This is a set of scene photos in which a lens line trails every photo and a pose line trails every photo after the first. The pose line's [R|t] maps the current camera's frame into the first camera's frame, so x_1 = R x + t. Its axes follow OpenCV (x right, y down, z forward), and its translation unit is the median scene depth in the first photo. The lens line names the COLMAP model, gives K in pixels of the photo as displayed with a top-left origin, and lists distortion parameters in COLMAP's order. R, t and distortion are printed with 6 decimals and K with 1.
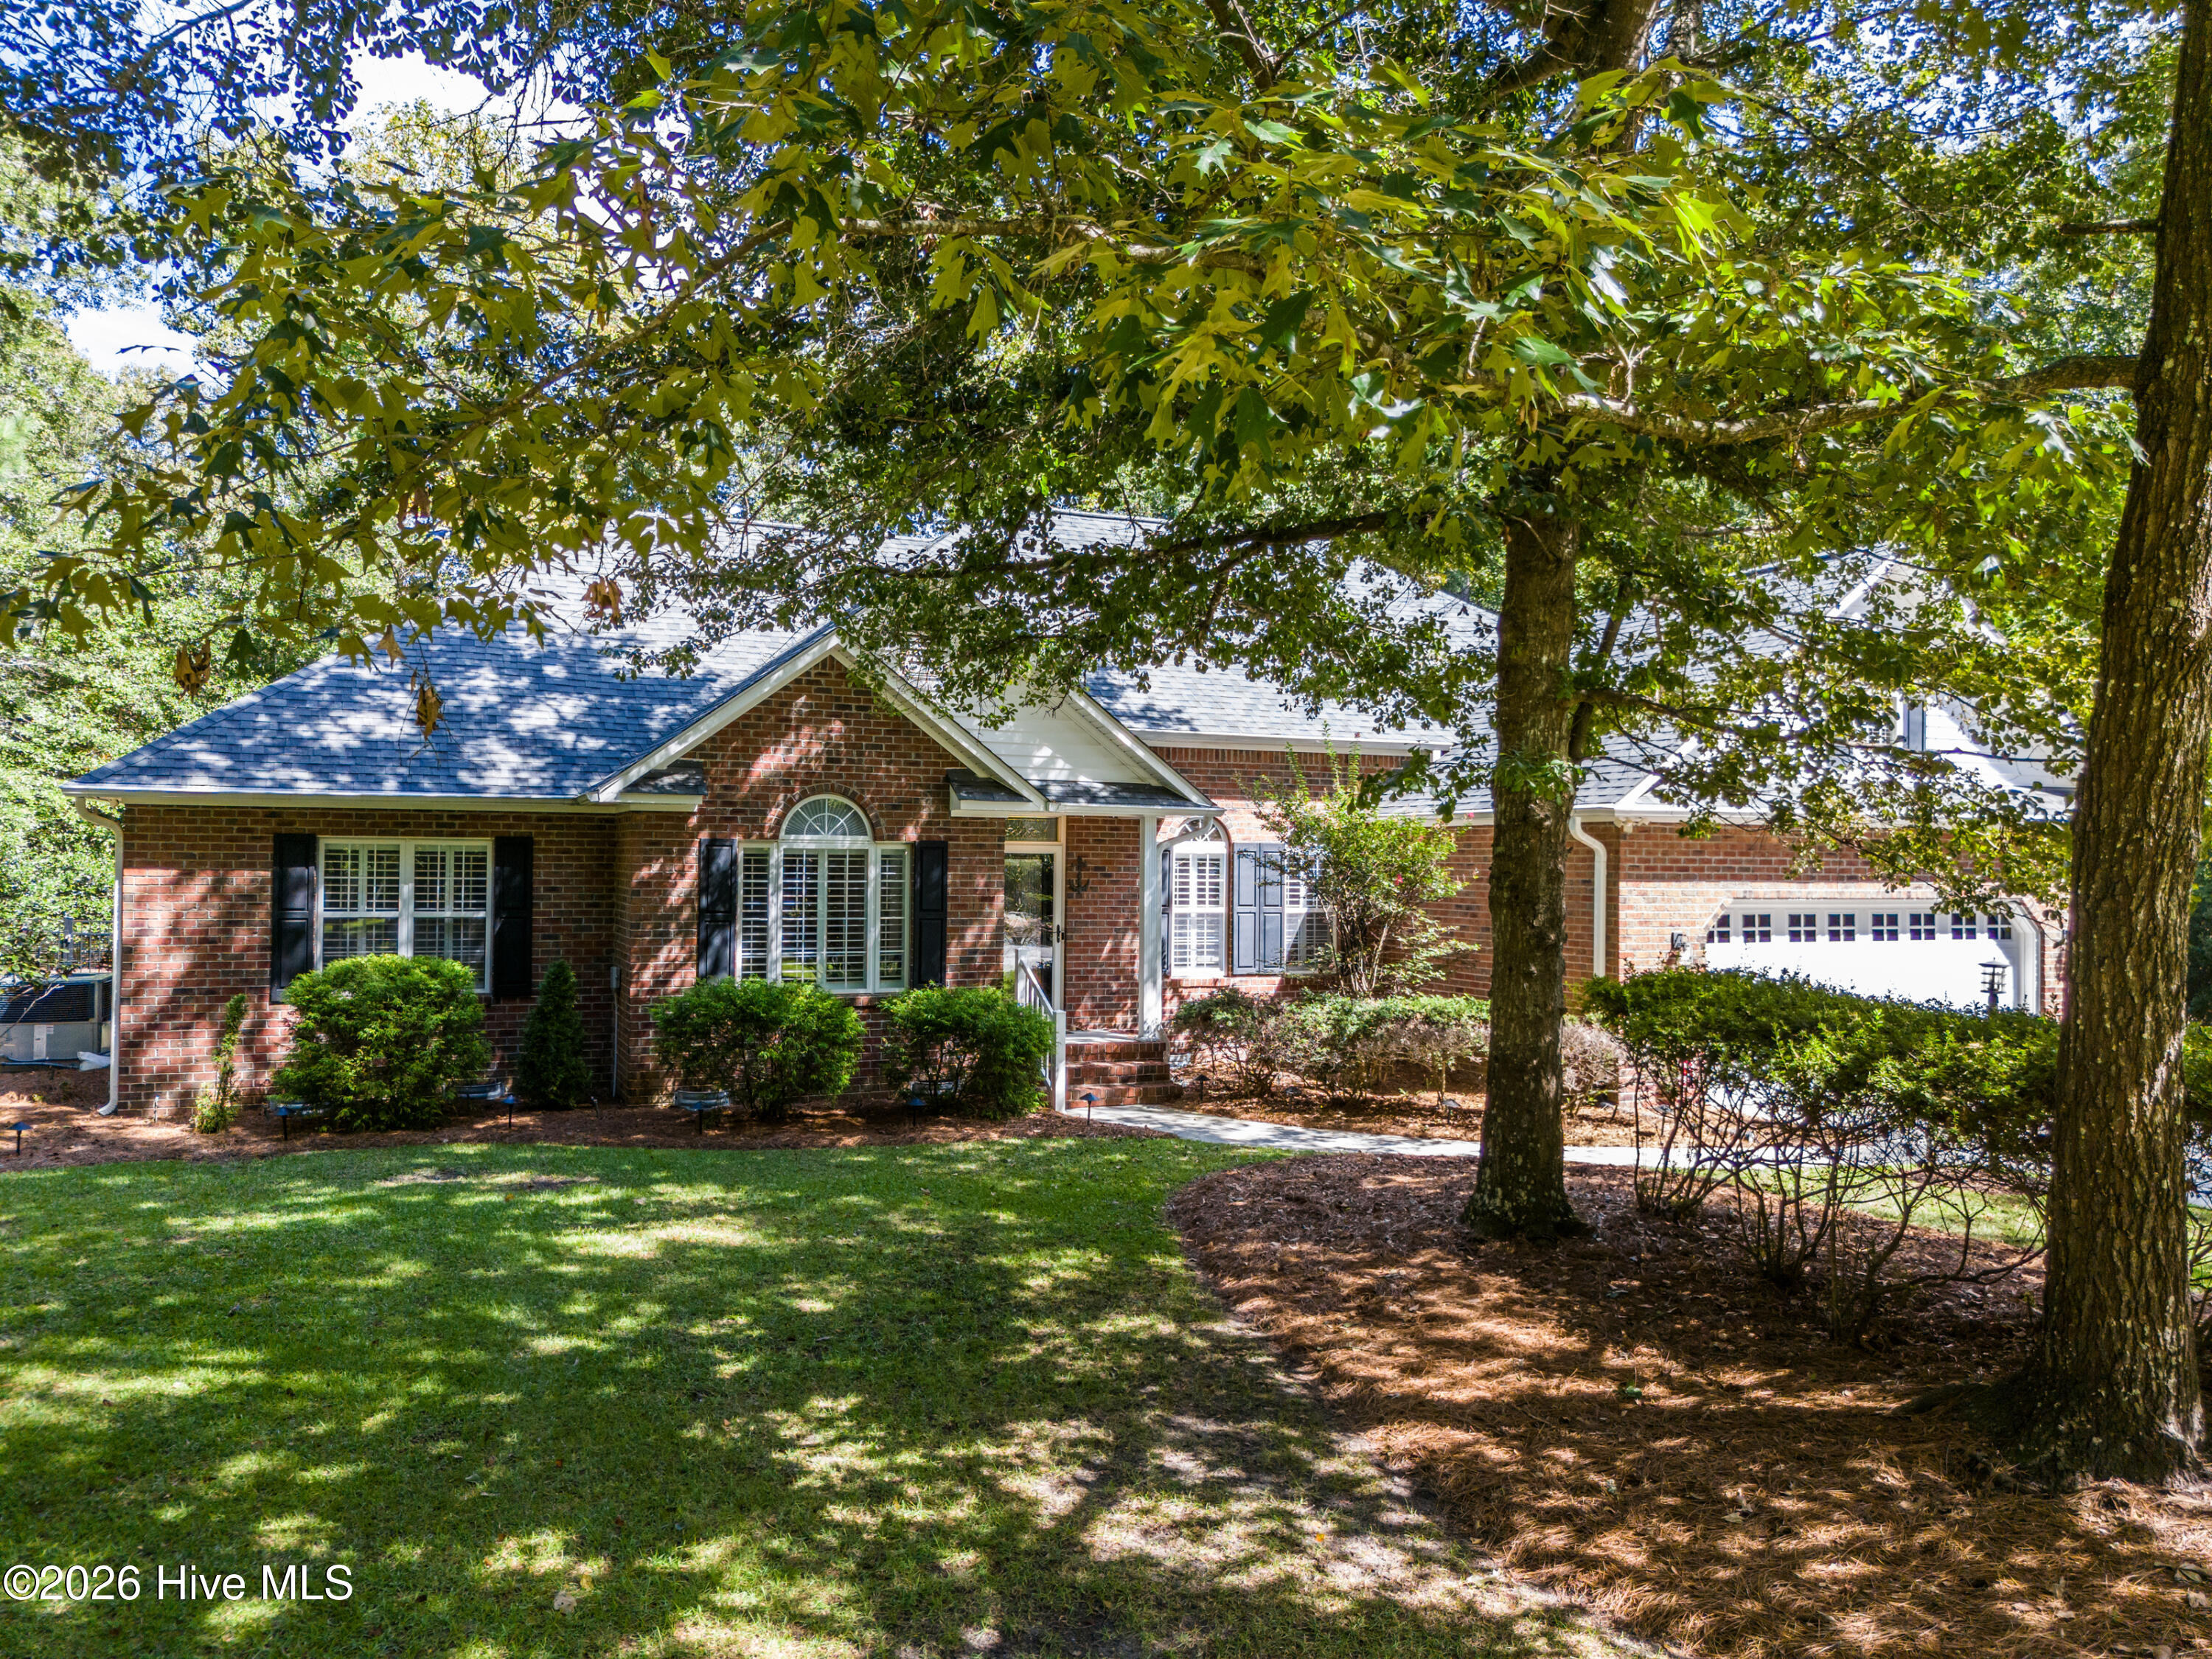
lens RADIAL K [[1709.9, 0, 1095.6], [0, 1709.9, 823.9], [0, 0, 1]] dist [0.051879, -0.094246]
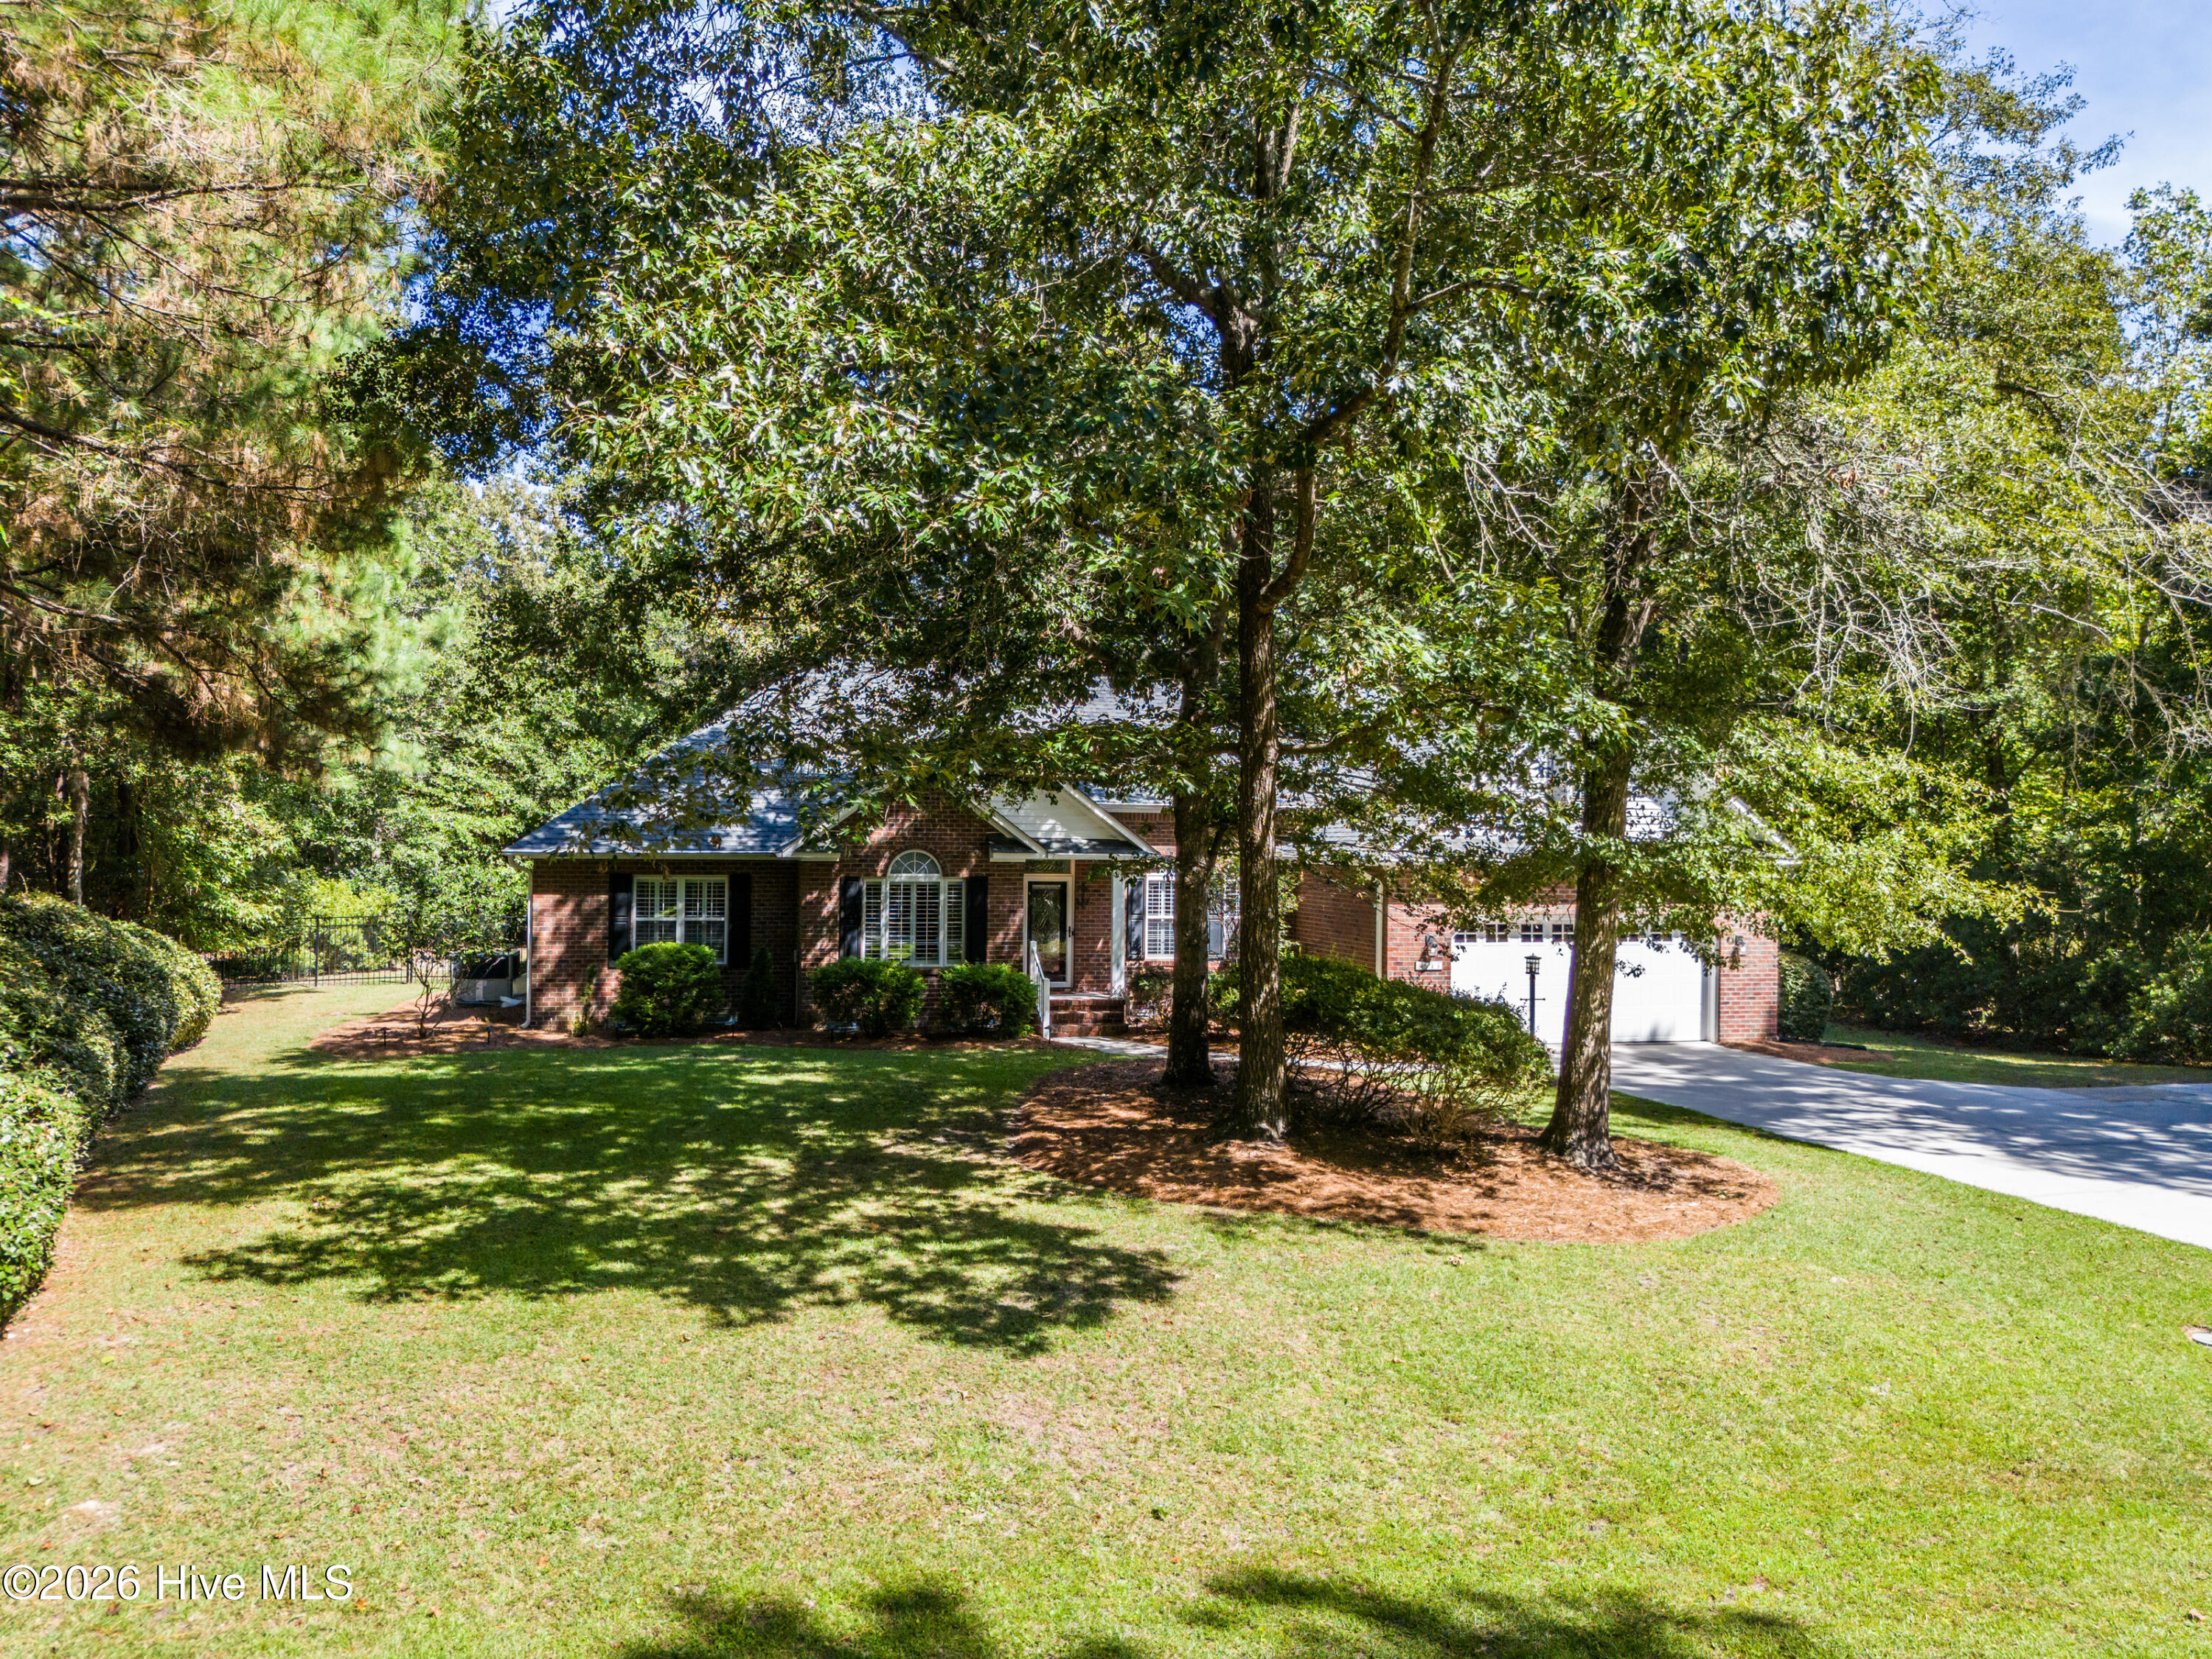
lens RADIAL K [[1709.9, 0, 1095.6], [0, 1709.9, 823.9], [0, 0, 1]] dist [0.051879, -0.094246]
pose [[0.987158, -0.001464, -0.159738, 0.290103], [0.003063, 0.999948, 0.009763, -0.059090], [0.159715, -0.010127, 0.987111, -0.644898]]
